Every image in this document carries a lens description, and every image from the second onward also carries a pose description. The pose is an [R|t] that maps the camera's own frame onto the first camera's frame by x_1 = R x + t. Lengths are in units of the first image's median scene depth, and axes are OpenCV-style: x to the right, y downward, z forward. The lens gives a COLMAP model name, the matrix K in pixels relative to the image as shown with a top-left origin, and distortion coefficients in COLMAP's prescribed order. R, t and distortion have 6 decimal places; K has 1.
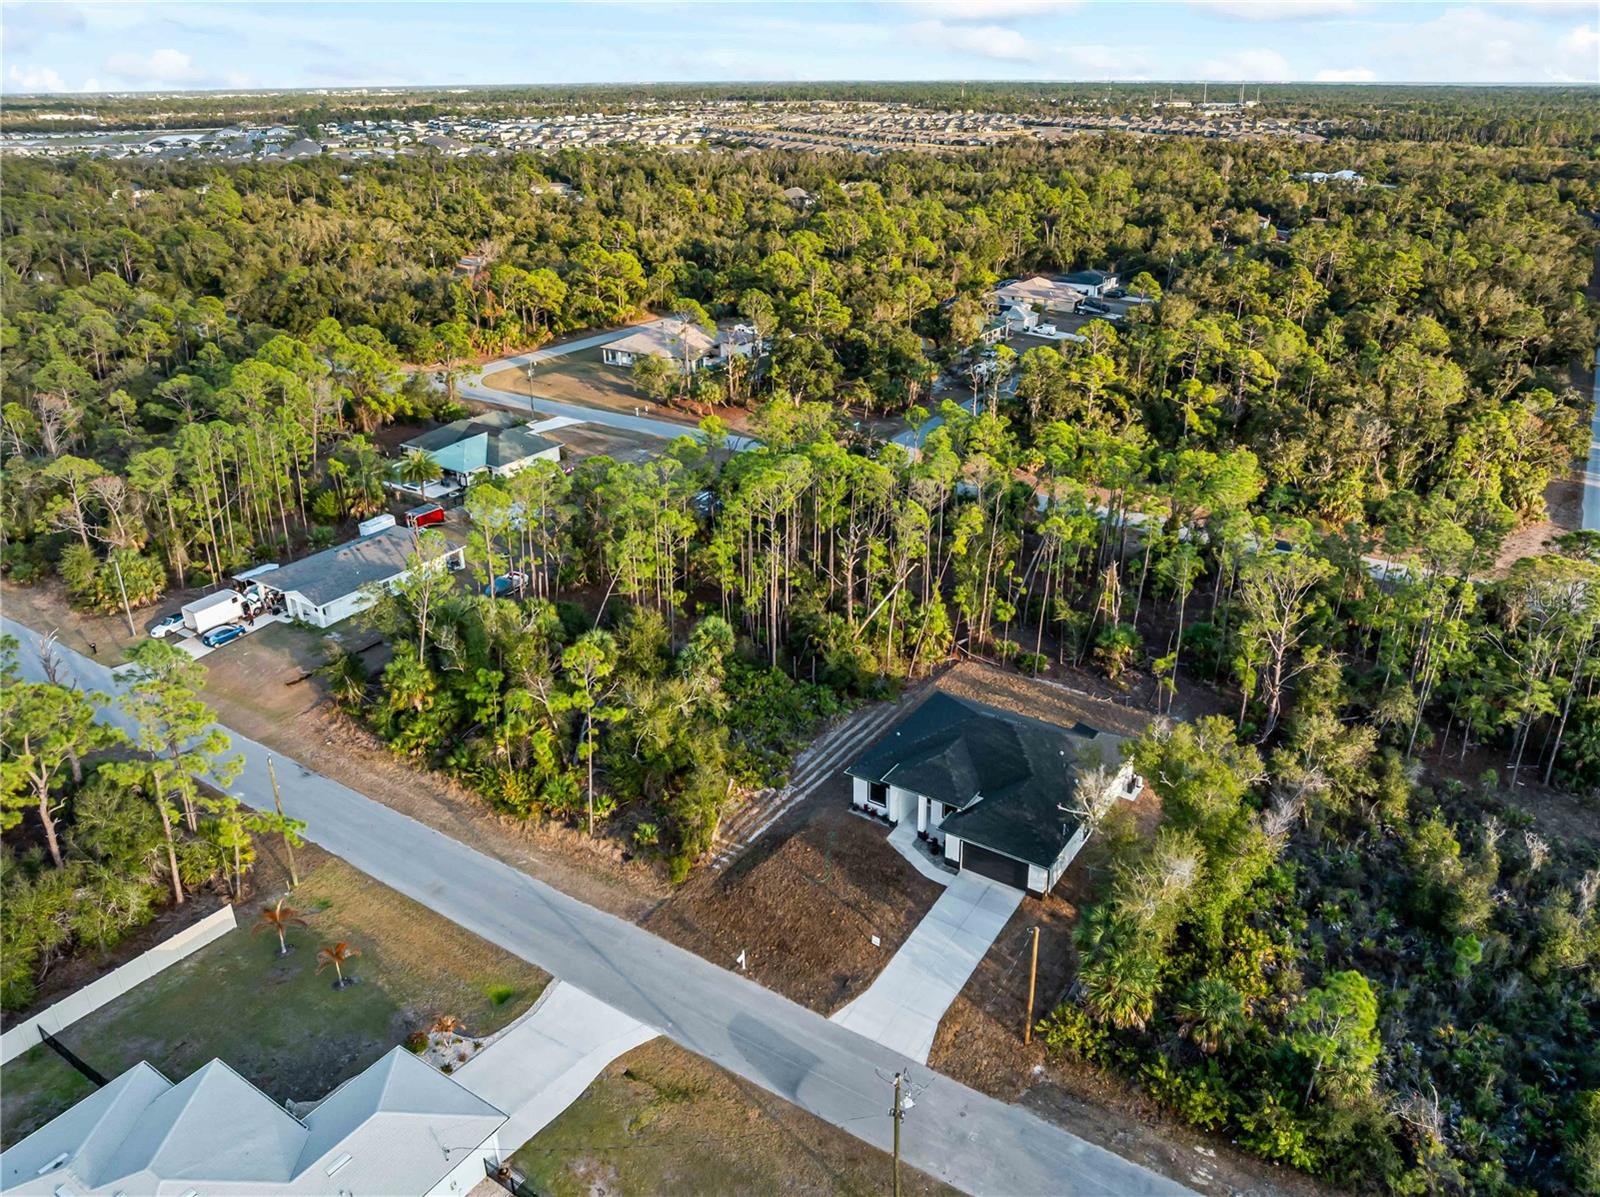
lens RADIAL K [[1198.1, 0, 824.4], [0, 1198.1, 508.1], [0, 0, 1]] dist [-0.042202, 0.003908]
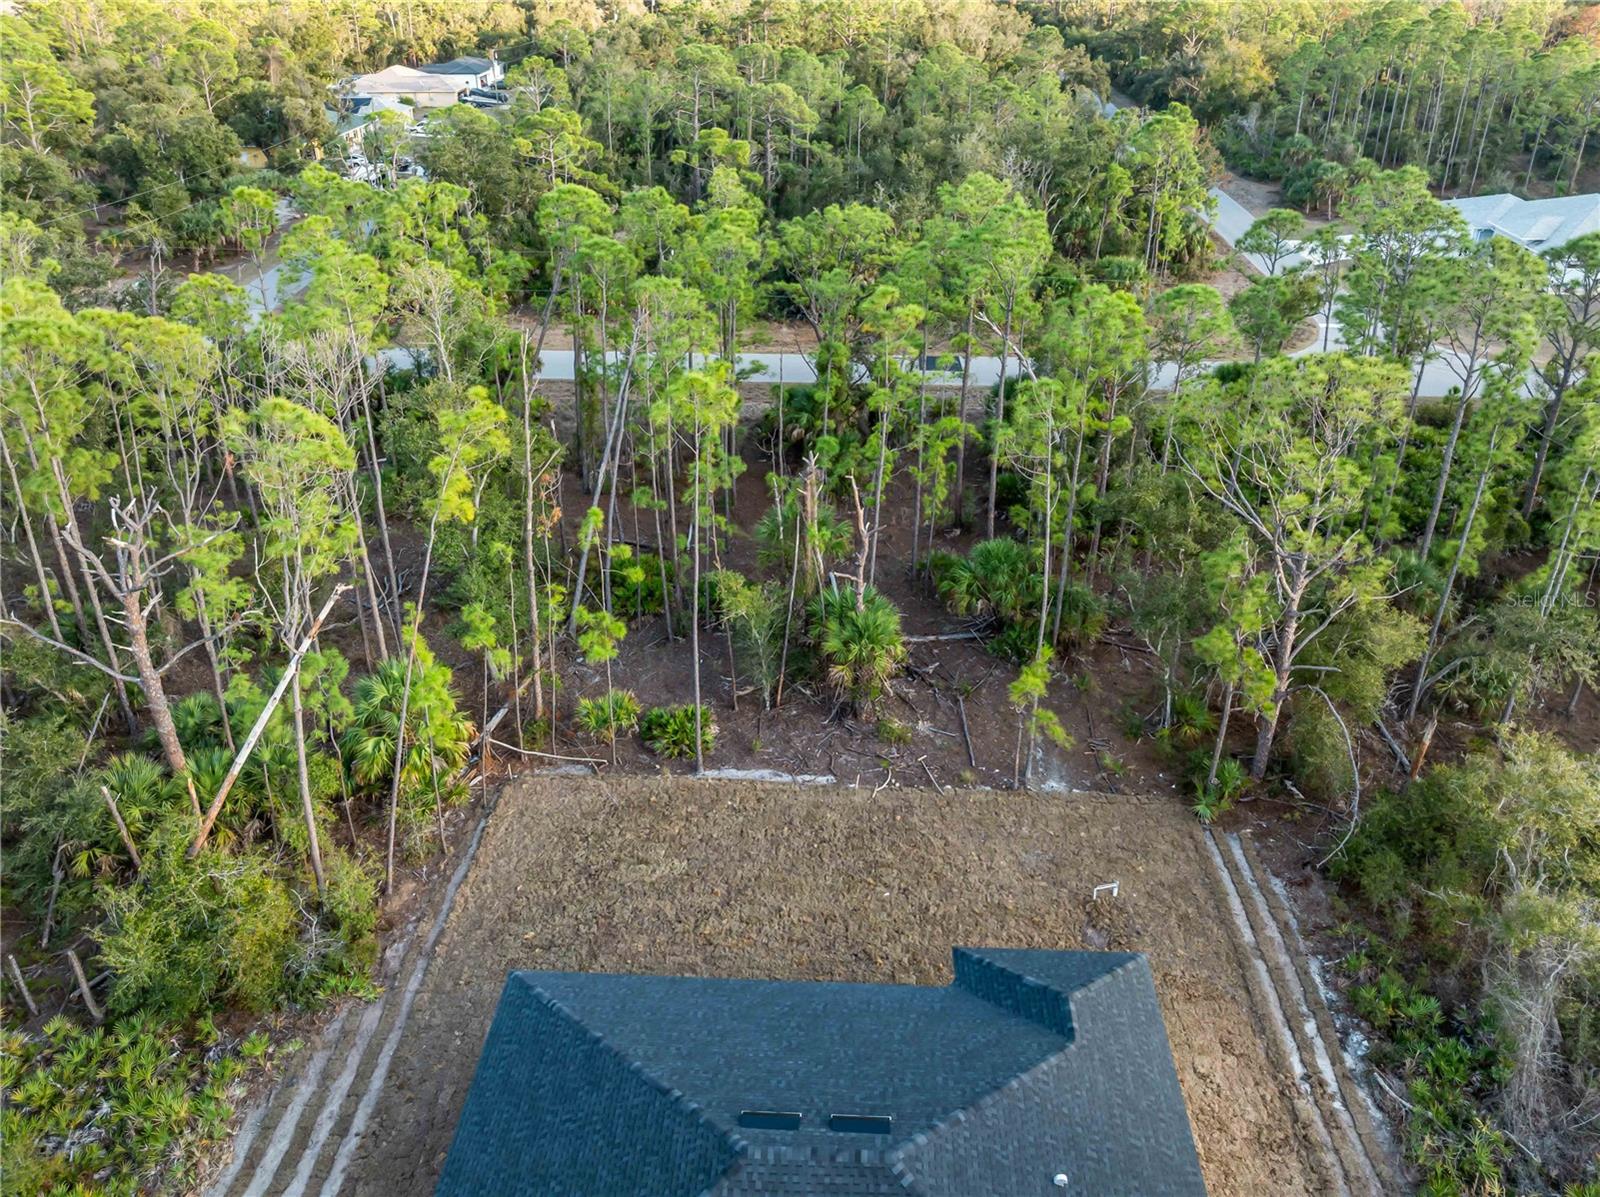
lens RADIAL K [[1198.1, 0, 824.4], [0, 1198.1, 508.1], [0, 0, 1]] dist [-0.042202, 0.003908]
pose [[0.862144, -0.221867, 0.455502, 0.044034], [0.169267, 0.973497, 0.153796, -0.001637], [-0.477552, -0.055493, 0.876849, 0.603291]]
